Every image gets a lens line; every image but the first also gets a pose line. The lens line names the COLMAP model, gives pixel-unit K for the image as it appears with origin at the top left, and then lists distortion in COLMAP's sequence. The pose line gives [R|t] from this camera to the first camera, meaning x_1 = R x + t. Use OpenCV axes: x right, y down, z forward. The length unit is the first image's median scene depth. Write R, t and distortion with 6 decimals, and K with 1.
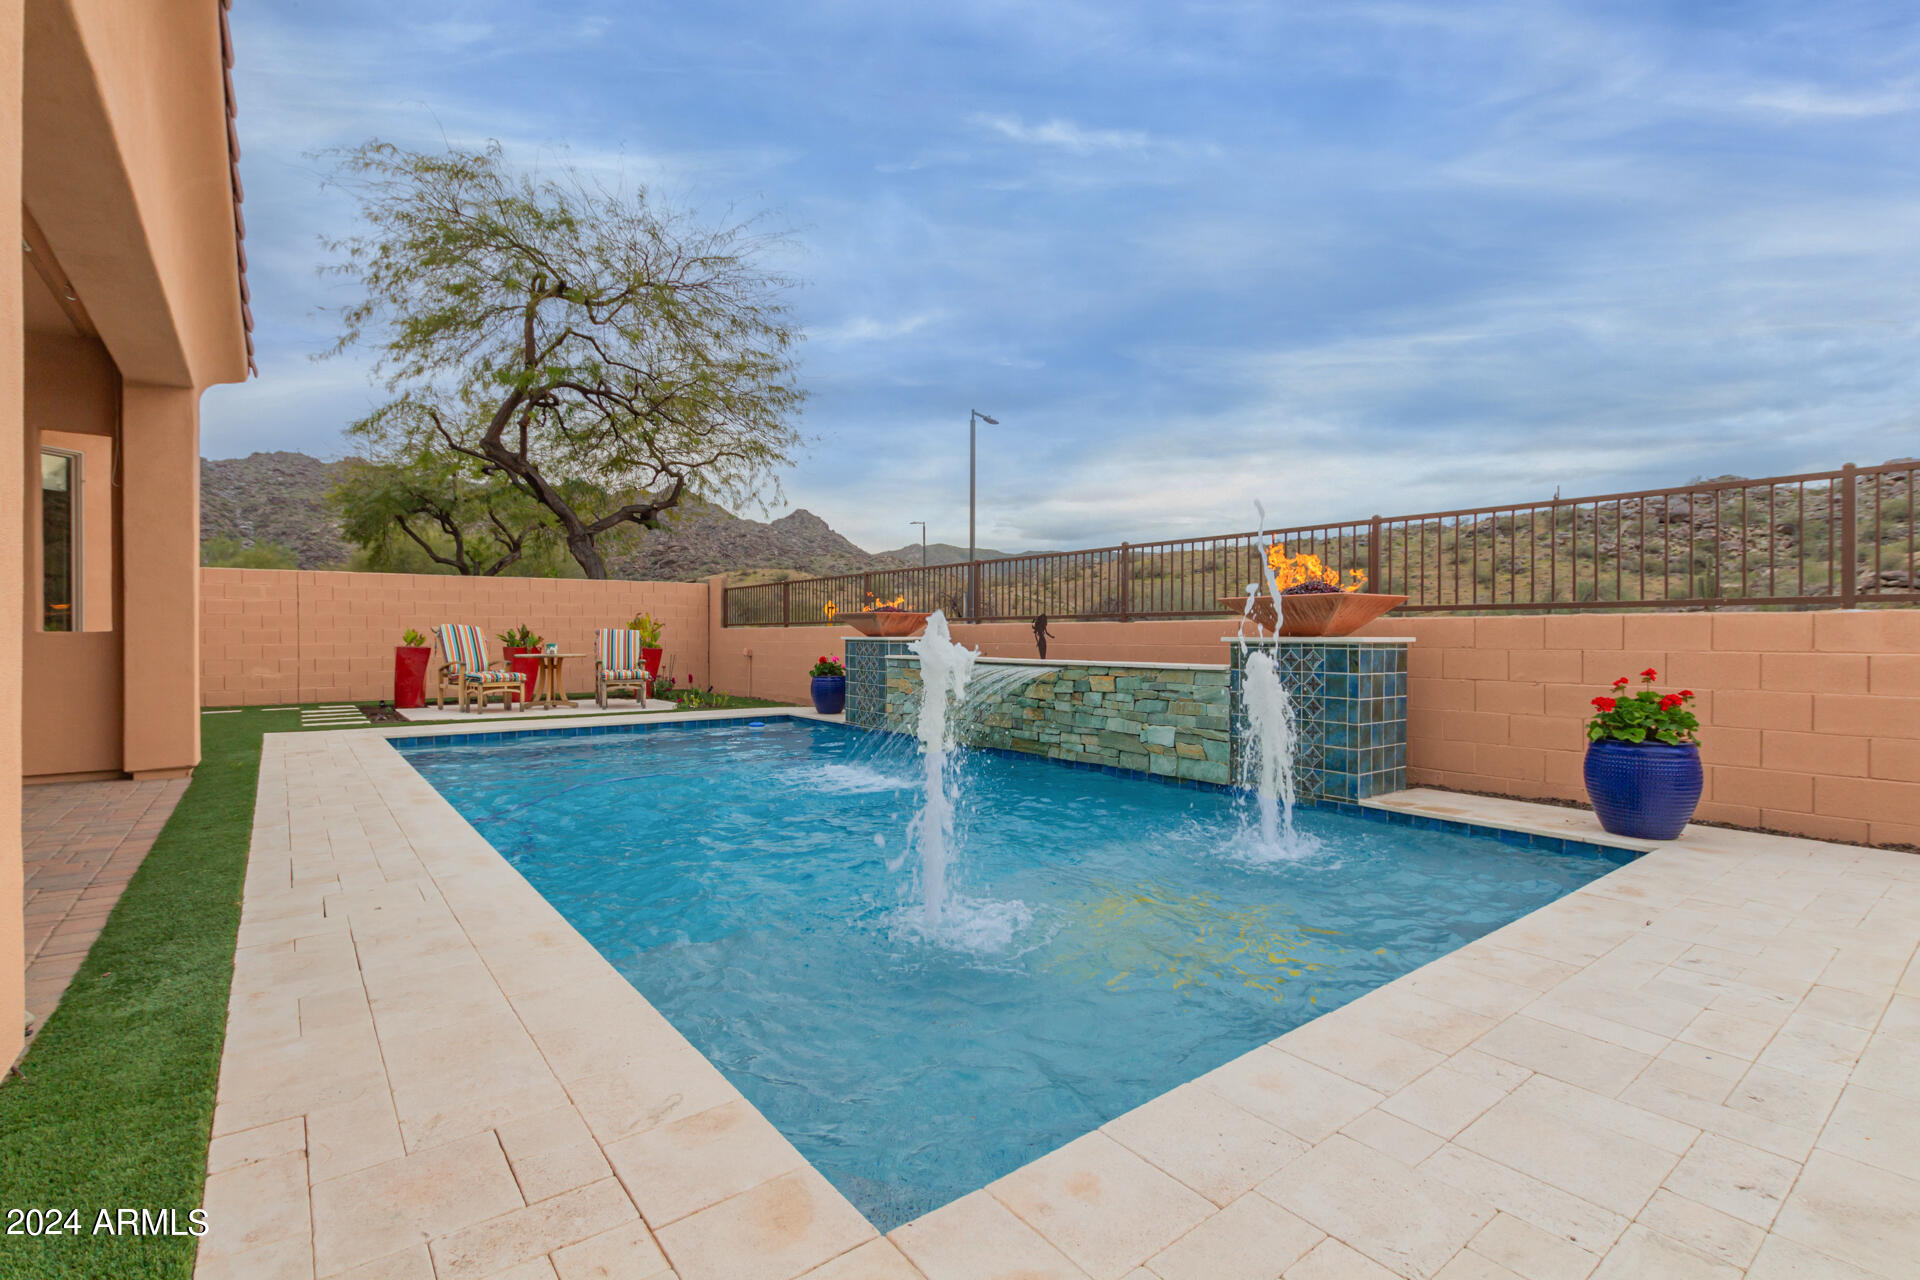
lens RADIAL K [[885.8, 0, 960.0], [0, 885.8, 636.4], [0, 0, 1]] dist [0.005451, -0.001723]
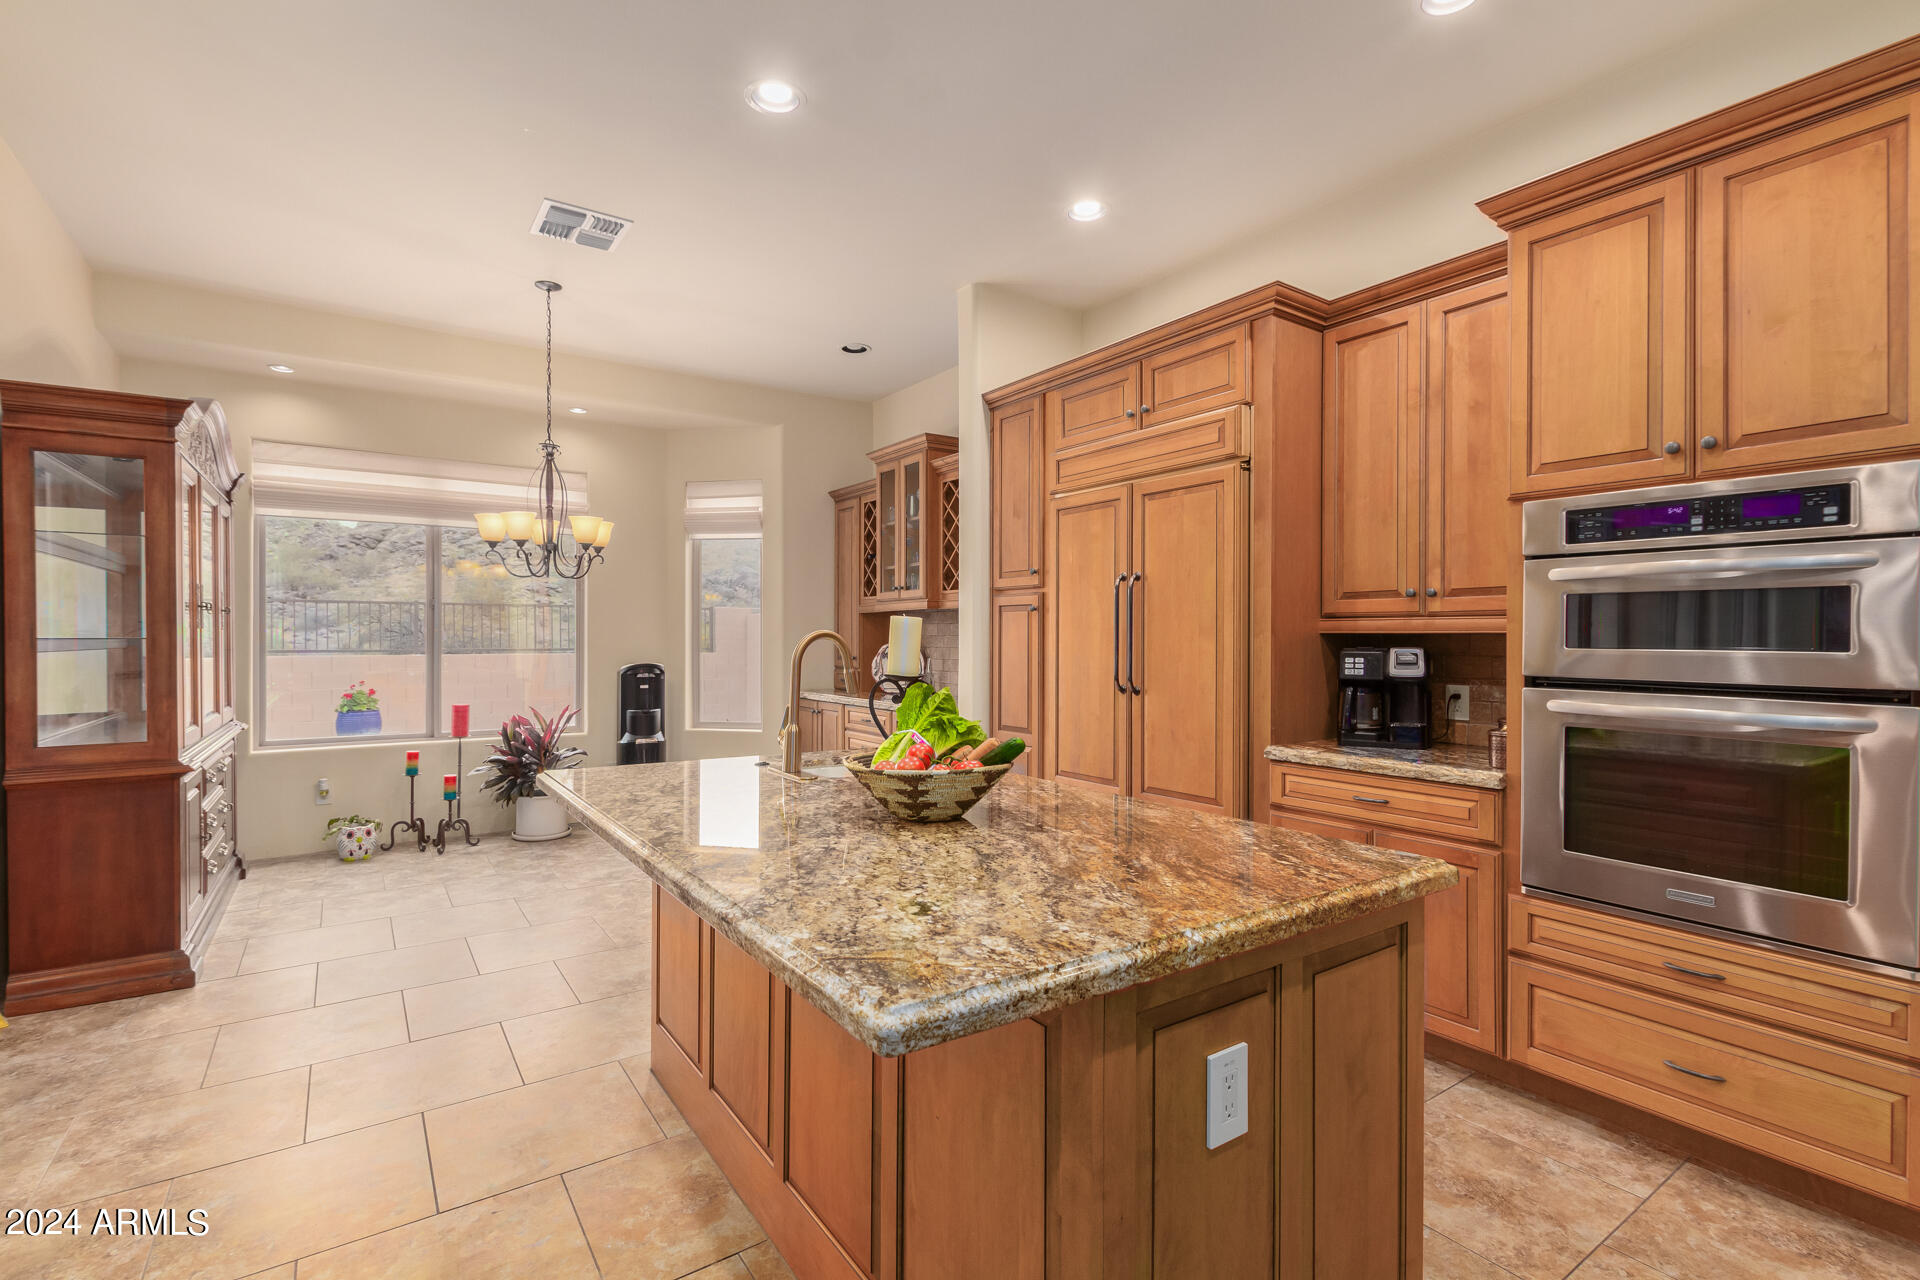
lens RADIAL K [[885.8, 0, 965.0], [0, 885.8, 642.6], [0, 0, 1]] dist [0.005451, -0.001723]
pose [[0.051579, -0.001453, 0.998668, -1.504789], [0.009612, 0.999953, 0.000958, -0.050007], [-0.998623, 0.009550, 0.051590, -0.729092]]
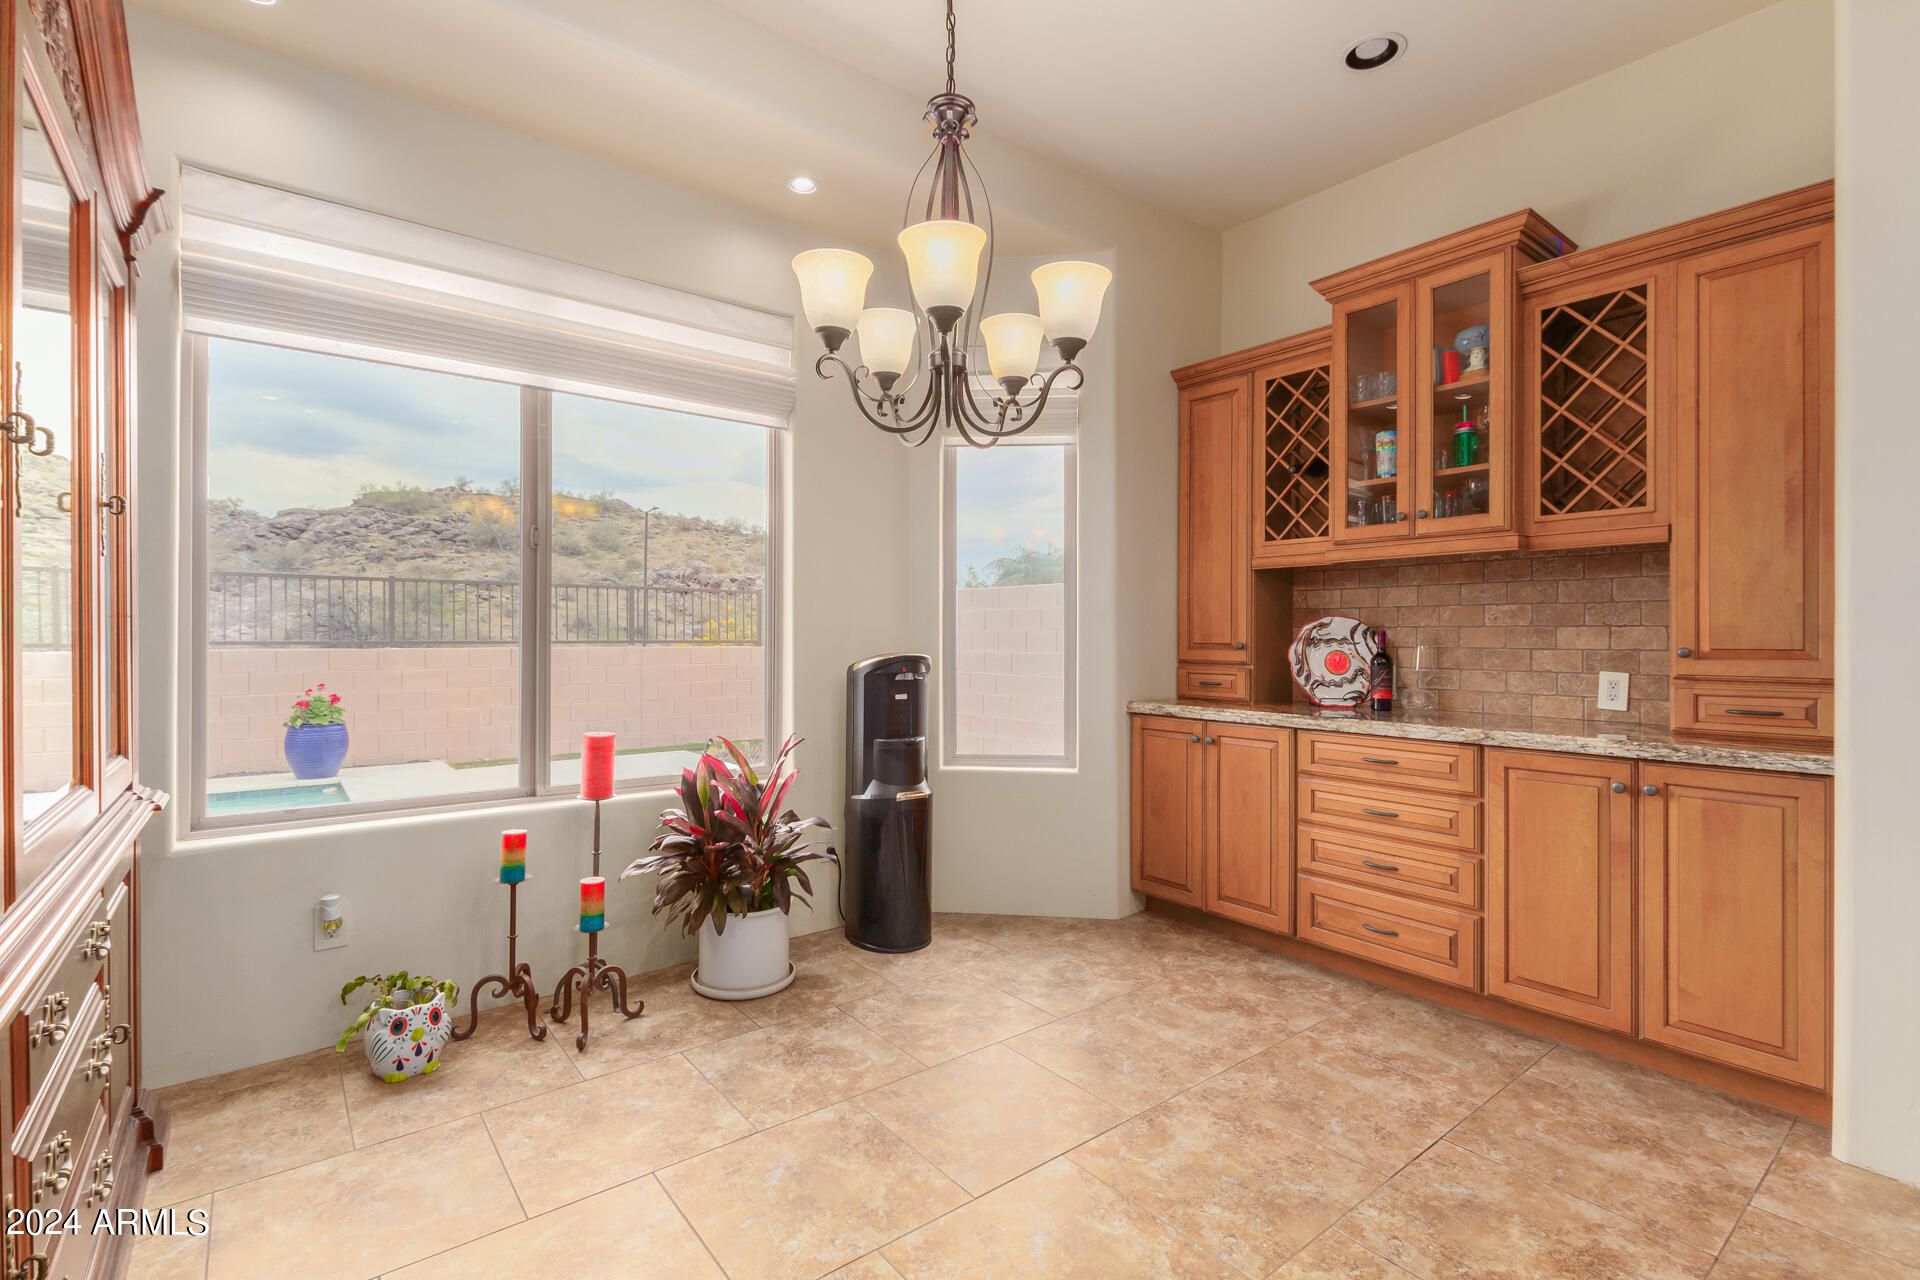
lens RADIAL K [[885.8, 0, 947.0], [0, 885.8, 638.1], [0, 0, 1]] dist [0.005451, -0.001723]
pose [[0.002276, 0.002404, 0.999995, -0.946897], [0.008791, 0.999958, -0.002424, -0.034851], [-0.999959, 0.008797, 0.002255, -0.220857]]
